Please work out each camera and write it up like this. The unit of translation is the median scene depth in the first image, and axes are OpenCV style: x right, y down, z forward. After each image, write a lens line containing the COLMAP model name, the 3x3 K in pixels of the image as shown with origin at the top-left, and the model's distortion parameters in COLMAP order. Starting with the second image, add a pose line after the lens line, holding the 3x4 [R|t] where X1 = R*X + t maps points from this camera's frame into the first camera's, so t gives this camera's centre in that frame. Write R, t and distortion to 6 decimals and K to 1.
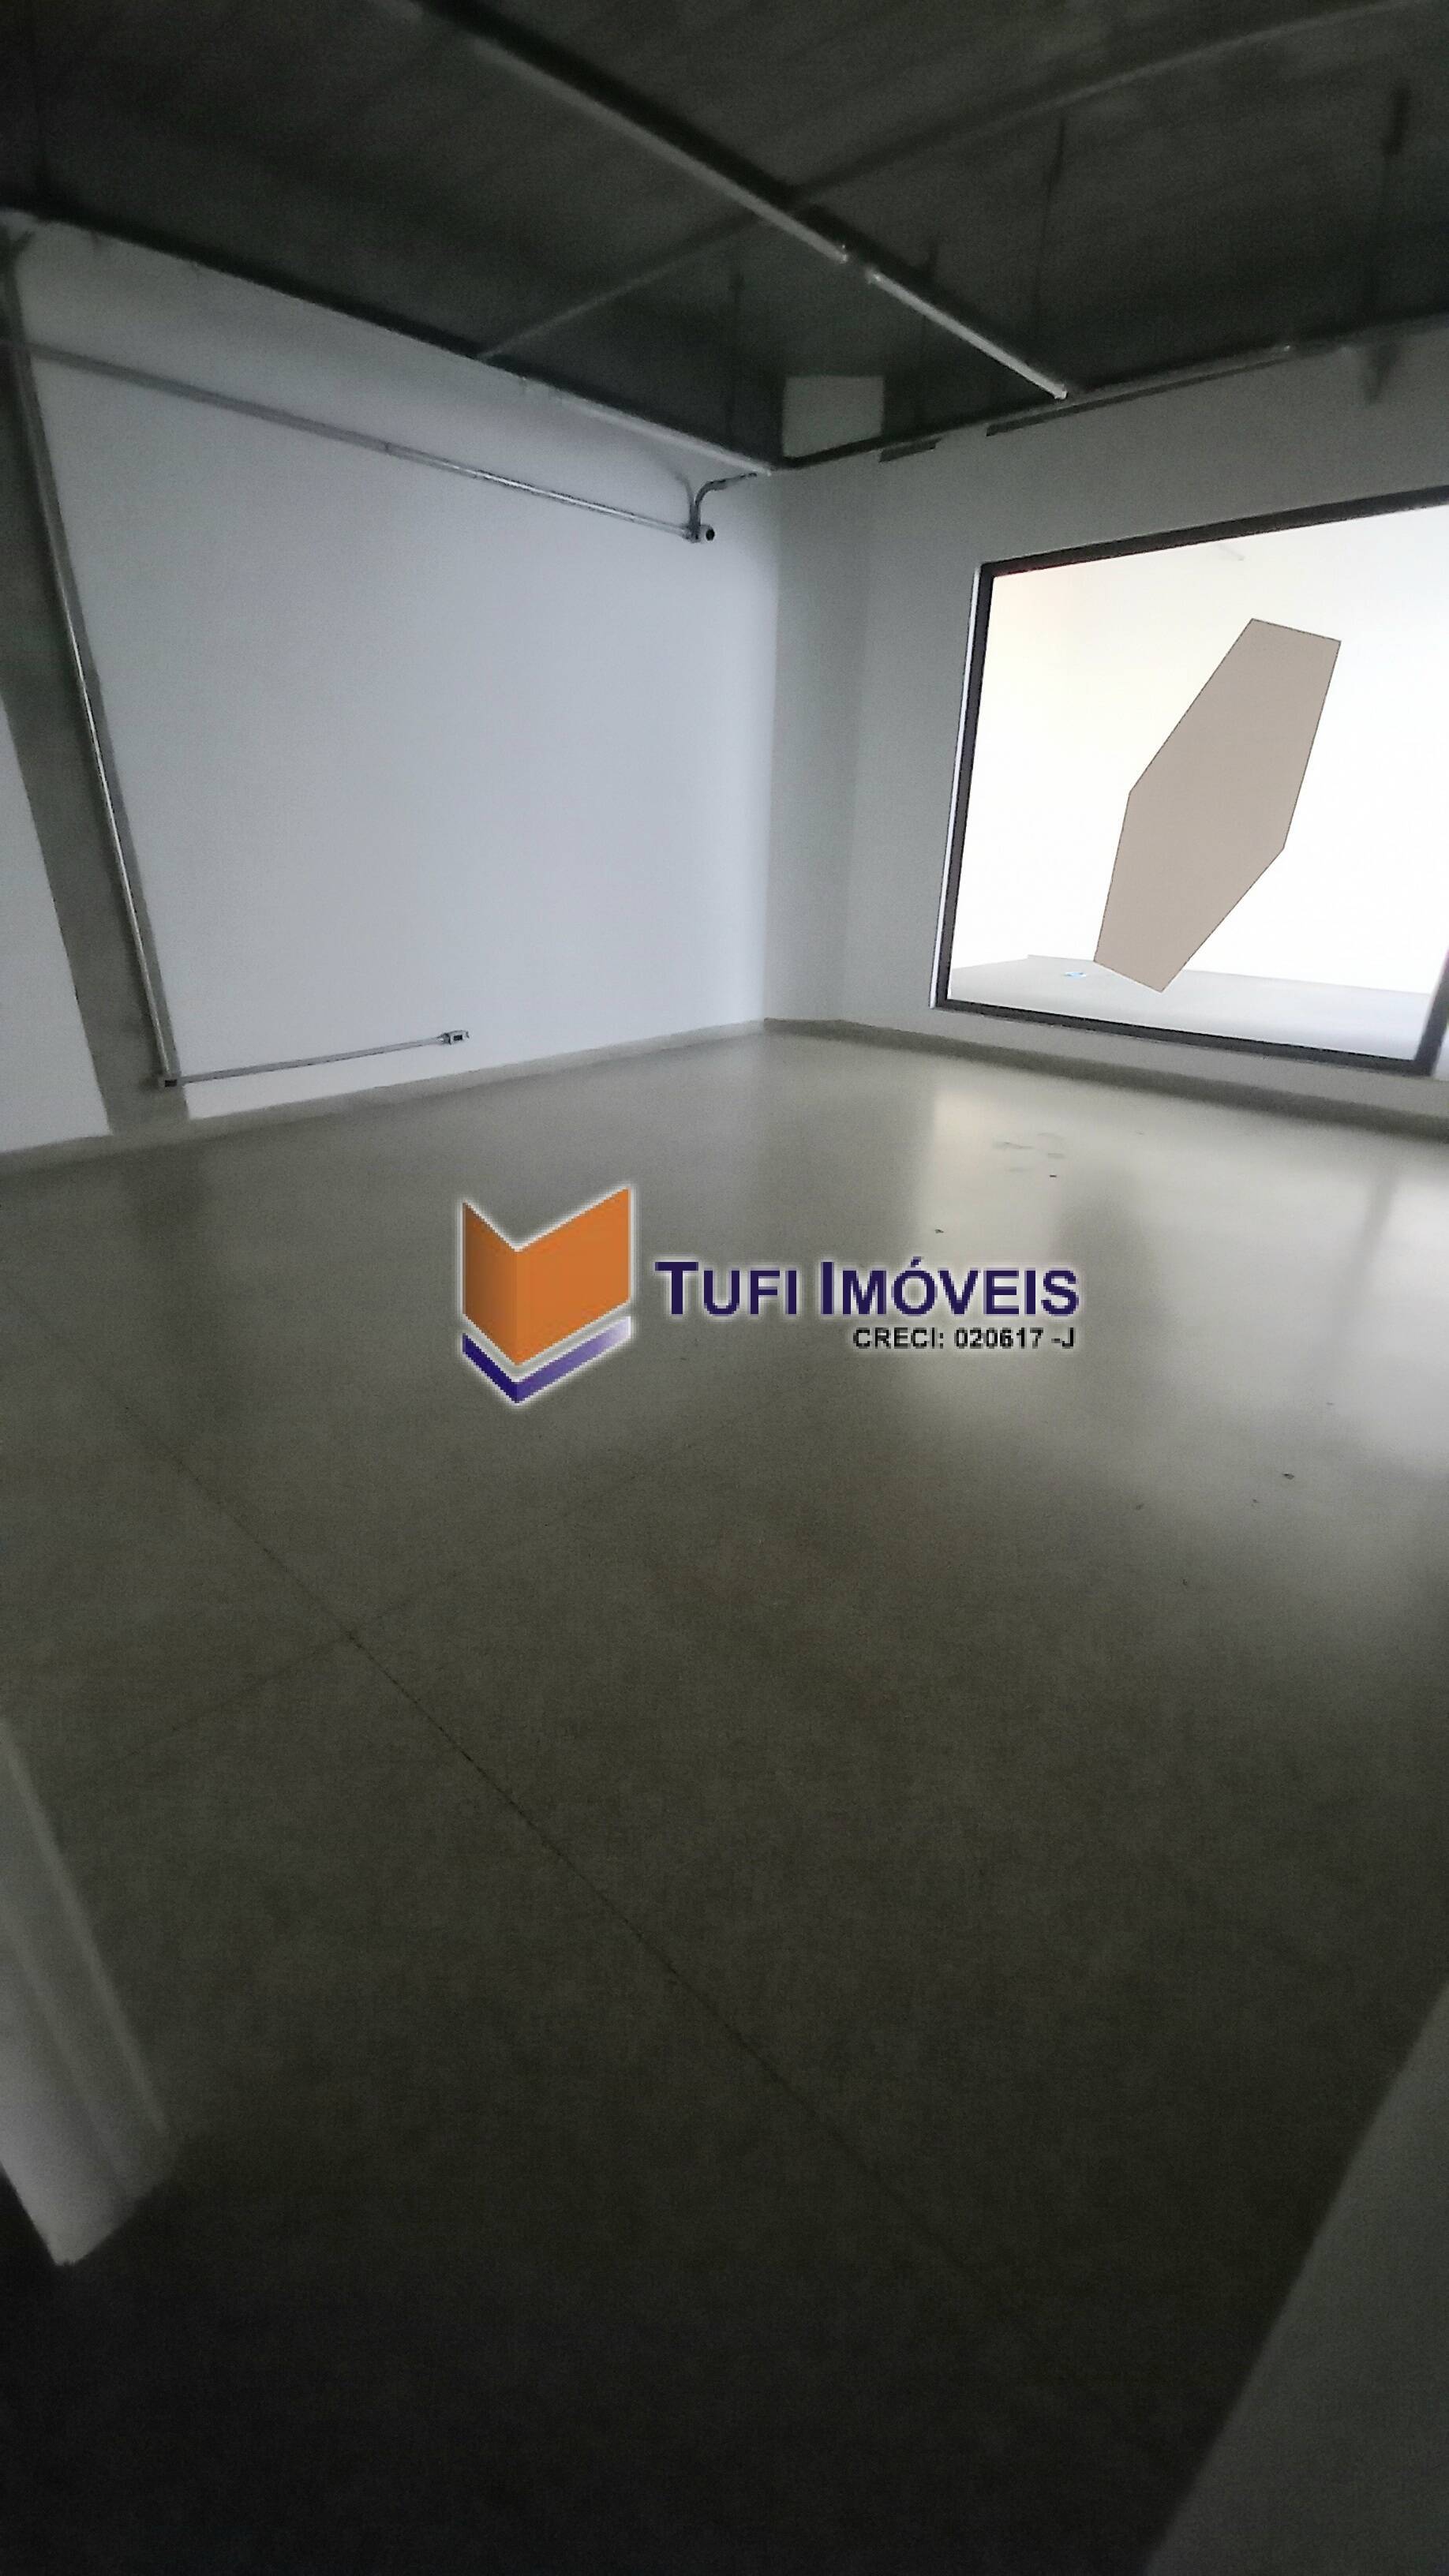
lens RADIAL K [[1012.7, 0, 724.5], [0, 1012.7, 1288.0], [0, 0, 1]] dist [0.000113, 0.000045]
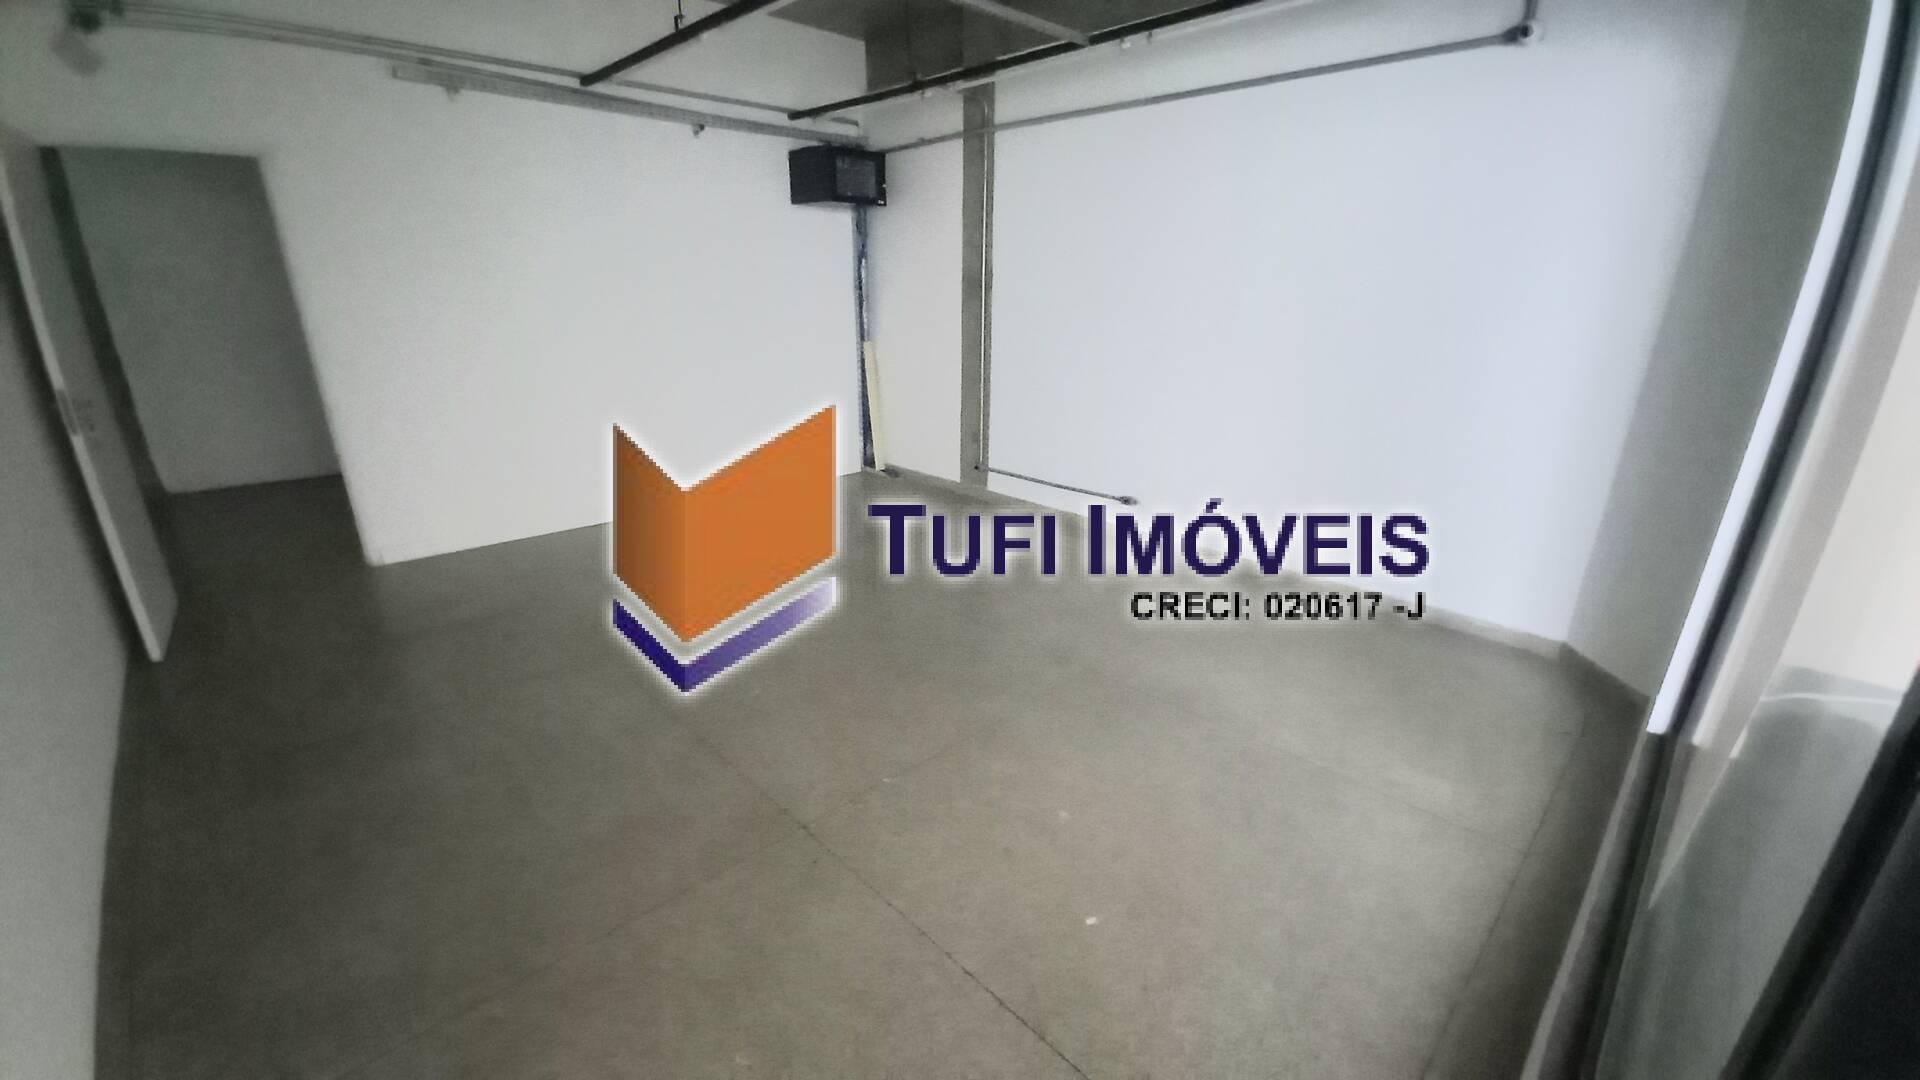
lens RADIAL K [[754.8, 0, 960.0], [0, 754.8, 540.0], [0, 0, 1]] dist [0.000113, 0.000045]
pose [[-0.044566, 0.302640, -0.952062, 0.835098], [-0.432304, 0.853316, 0.291487, -0.478784], [0.900626, 0.424571, 0.092804, 0.884233]]
